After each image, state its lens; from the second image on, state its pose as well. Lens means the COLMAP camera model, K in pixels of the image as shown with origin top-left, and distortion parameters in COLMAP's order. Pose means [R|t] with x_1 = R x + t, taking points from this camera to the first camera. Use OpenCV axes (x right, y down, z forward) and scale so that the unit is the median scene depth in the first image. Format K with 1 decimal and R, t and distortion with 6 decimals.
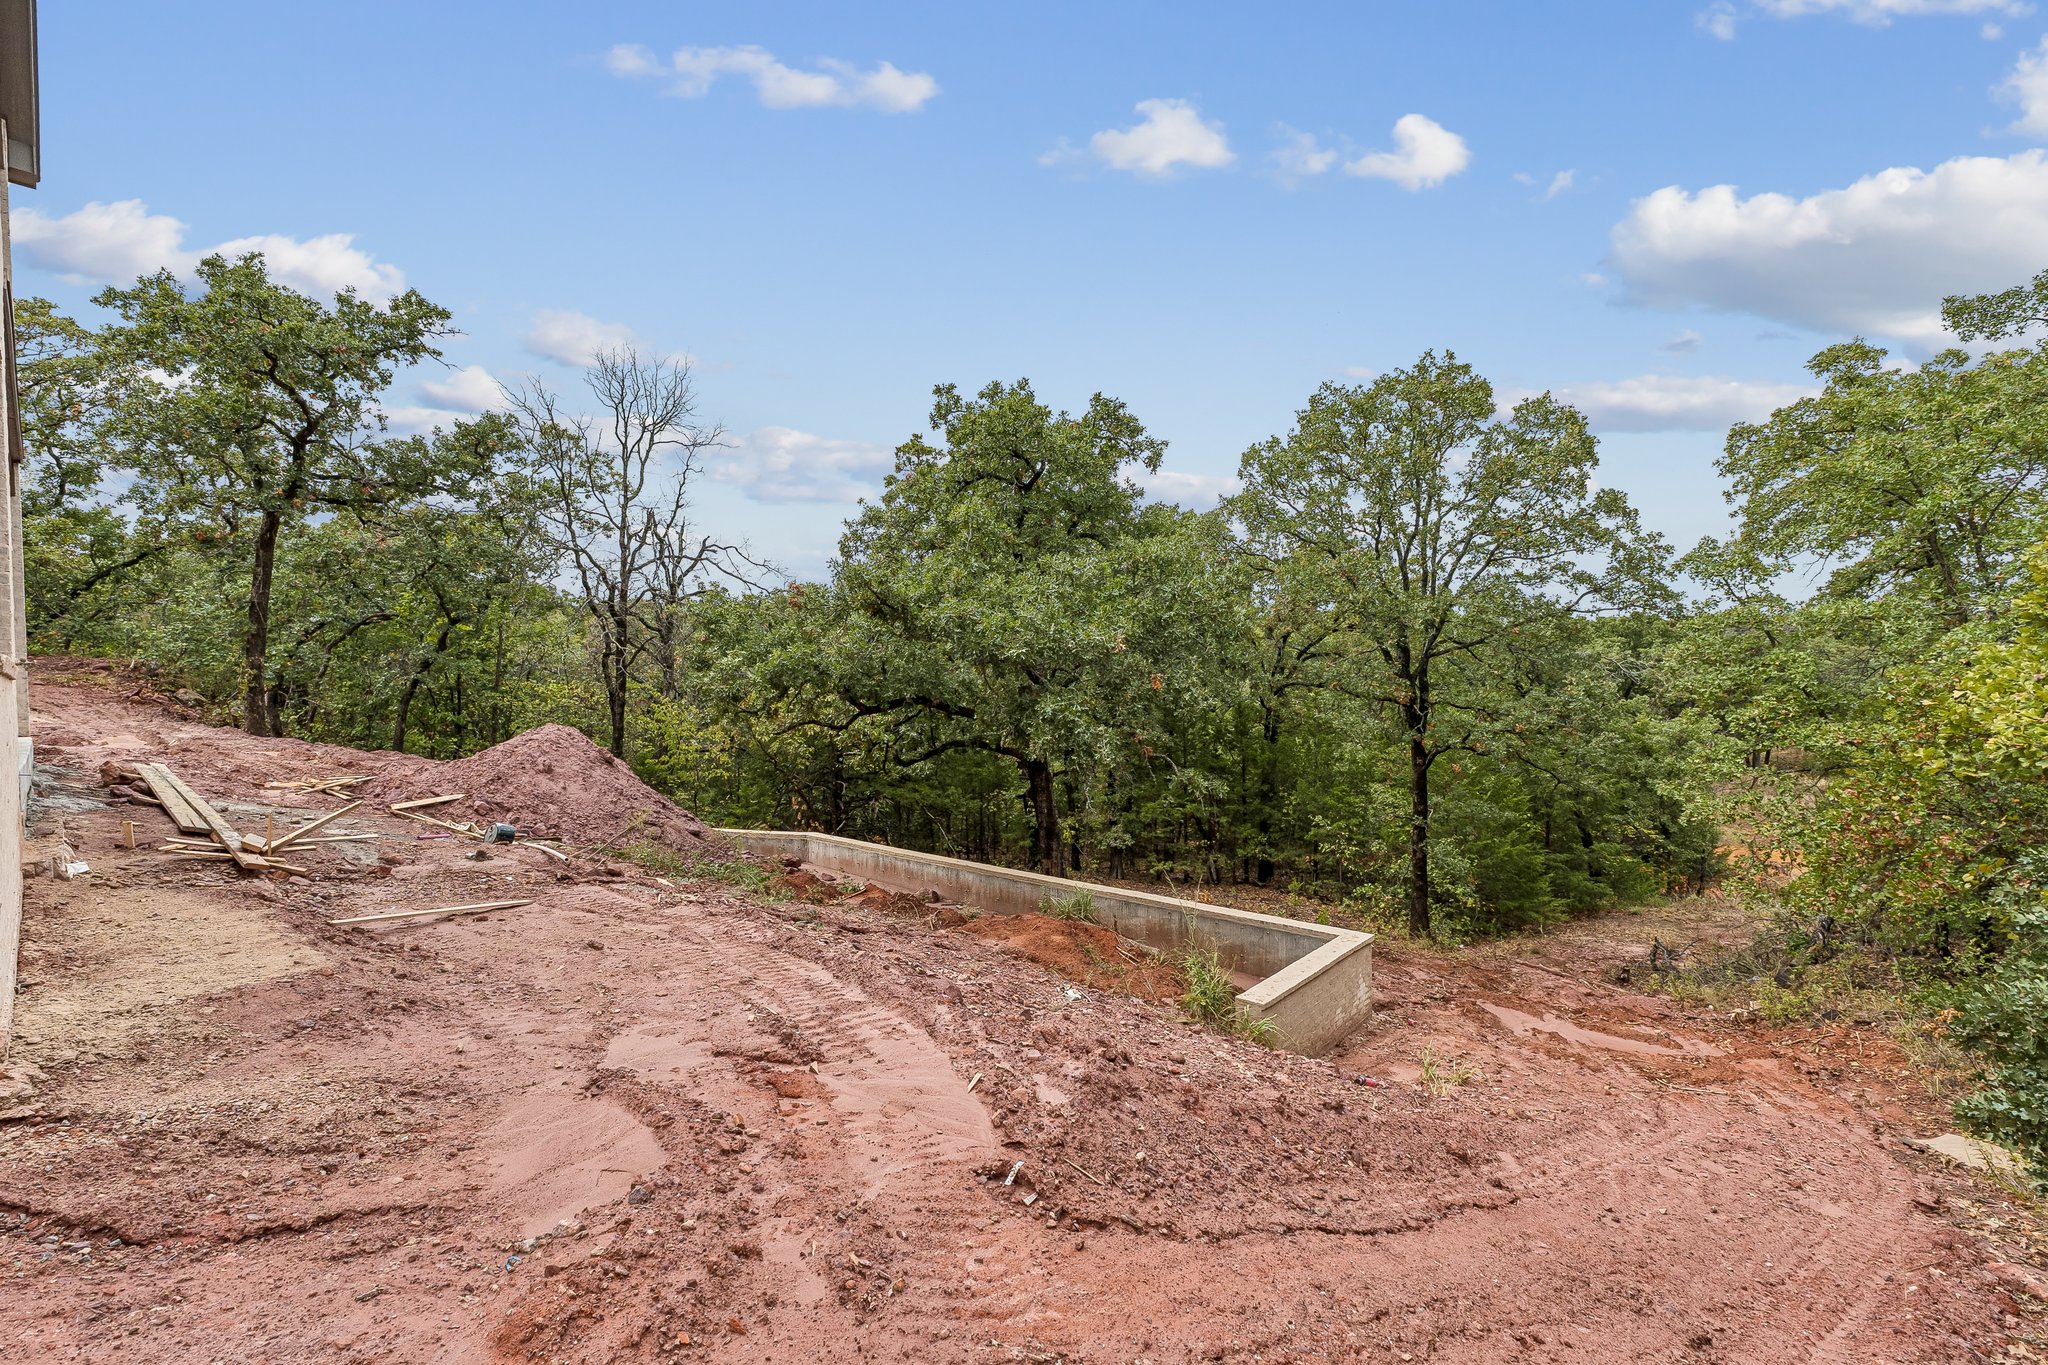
lens RADIAL K [[862.3, 0, 1024.0], [0, 862.3, 682.5], [0, 0, 1]] dist [-0.000884, -0.000167]
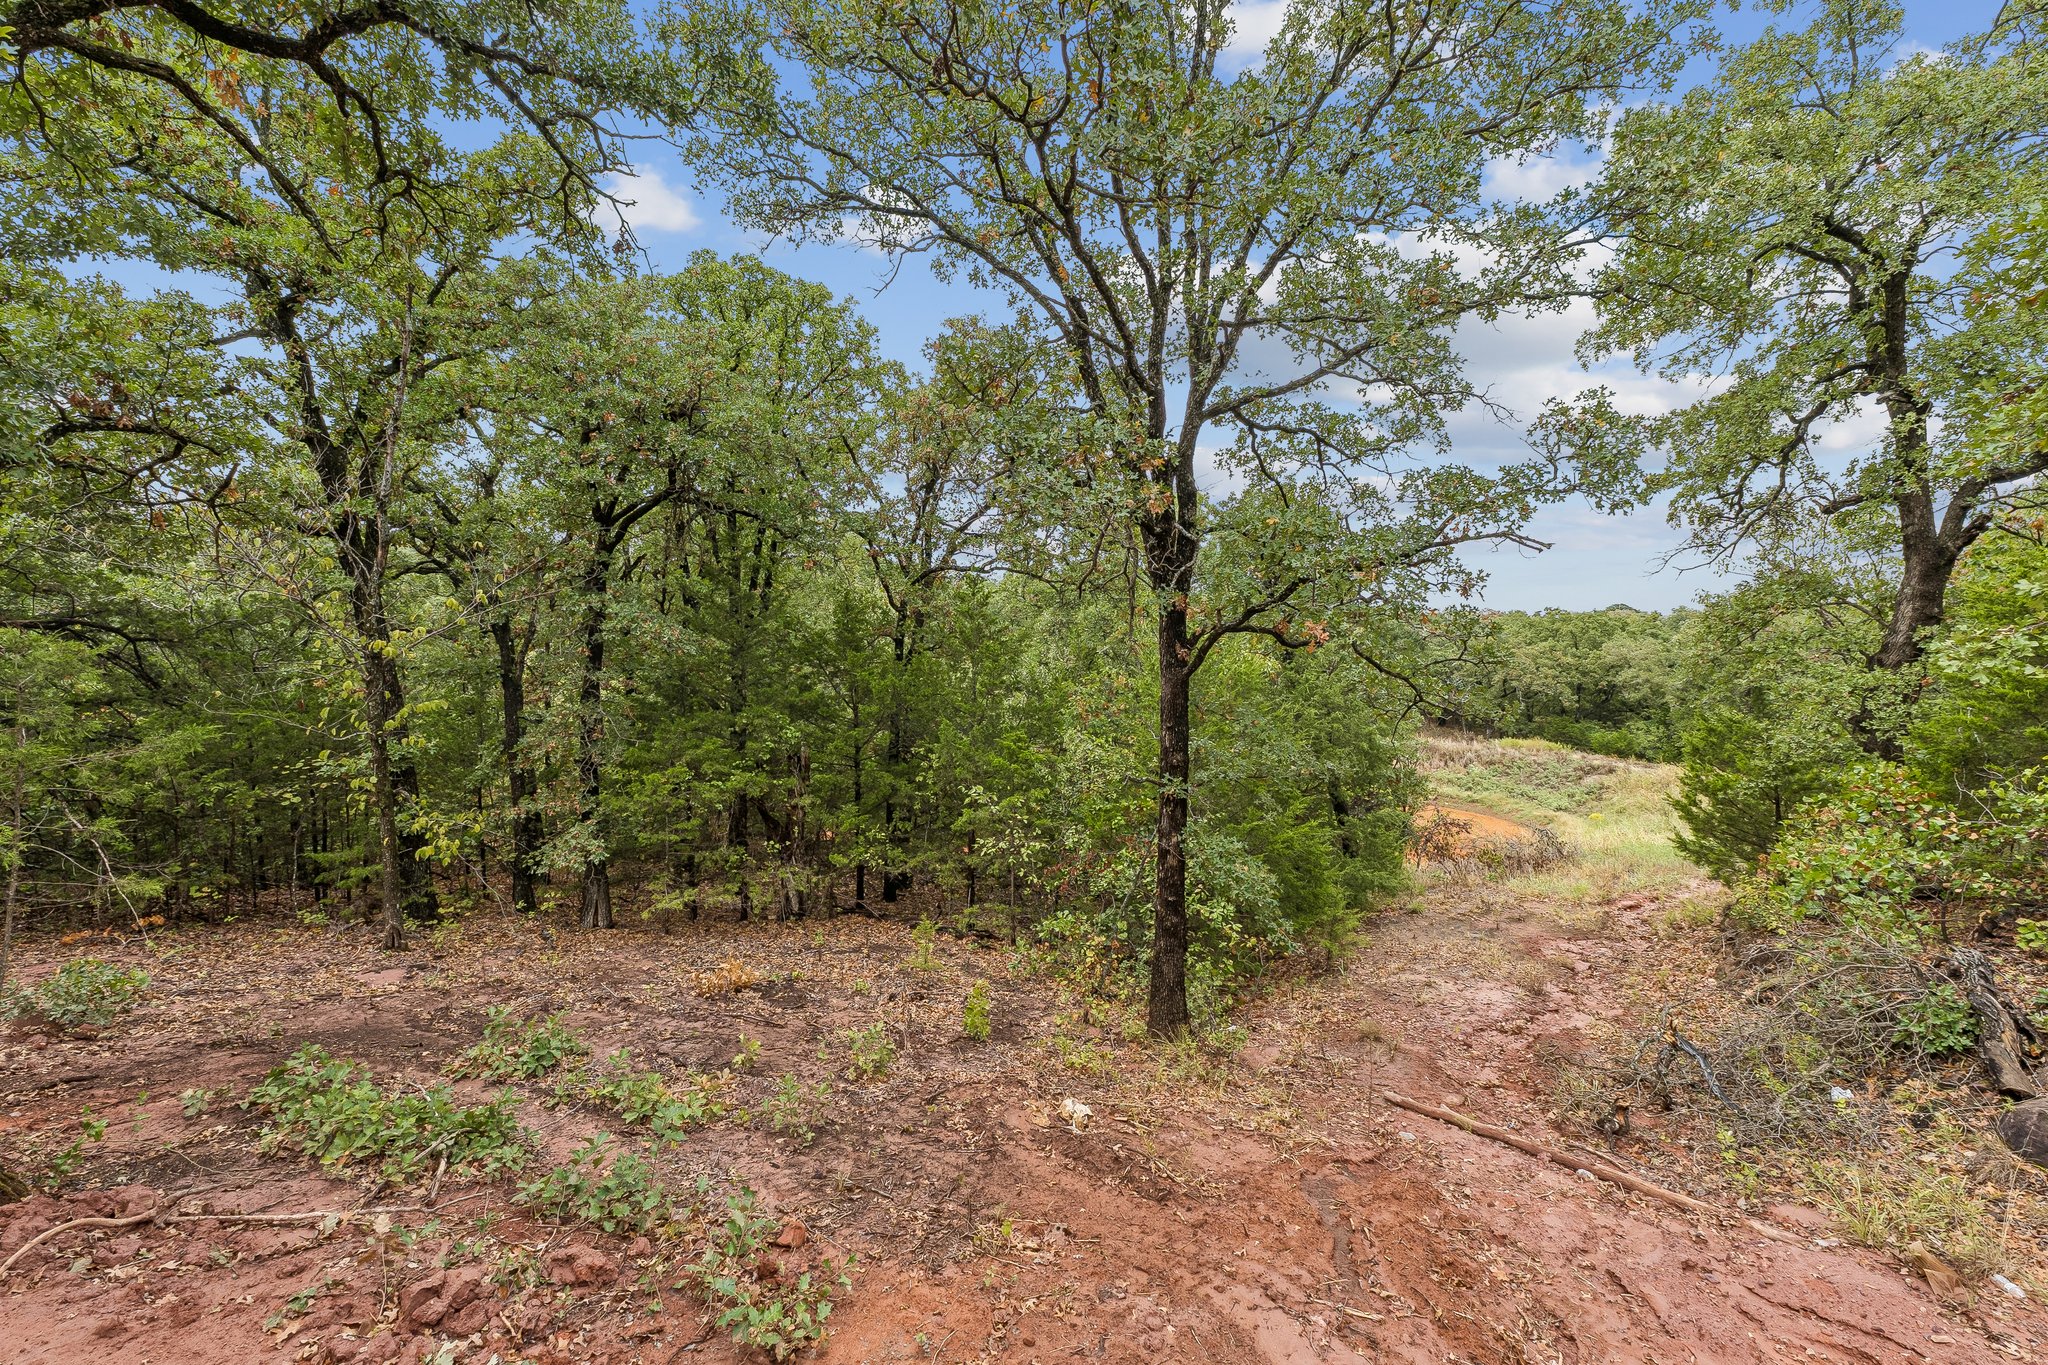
lens RADIAL K [[862.3, 0, 1024.0], [0, 862.3, 682.5], [0, 0, 1]] dist [-0.000884, -0.000167]
pose [[0.934411, 0.005993, 0.356147, 0.176122], [-0.013612, 0.999729, 0.018891, 0.078602], [-0.355938, -0.022500, 0.934239, 0.483850]]
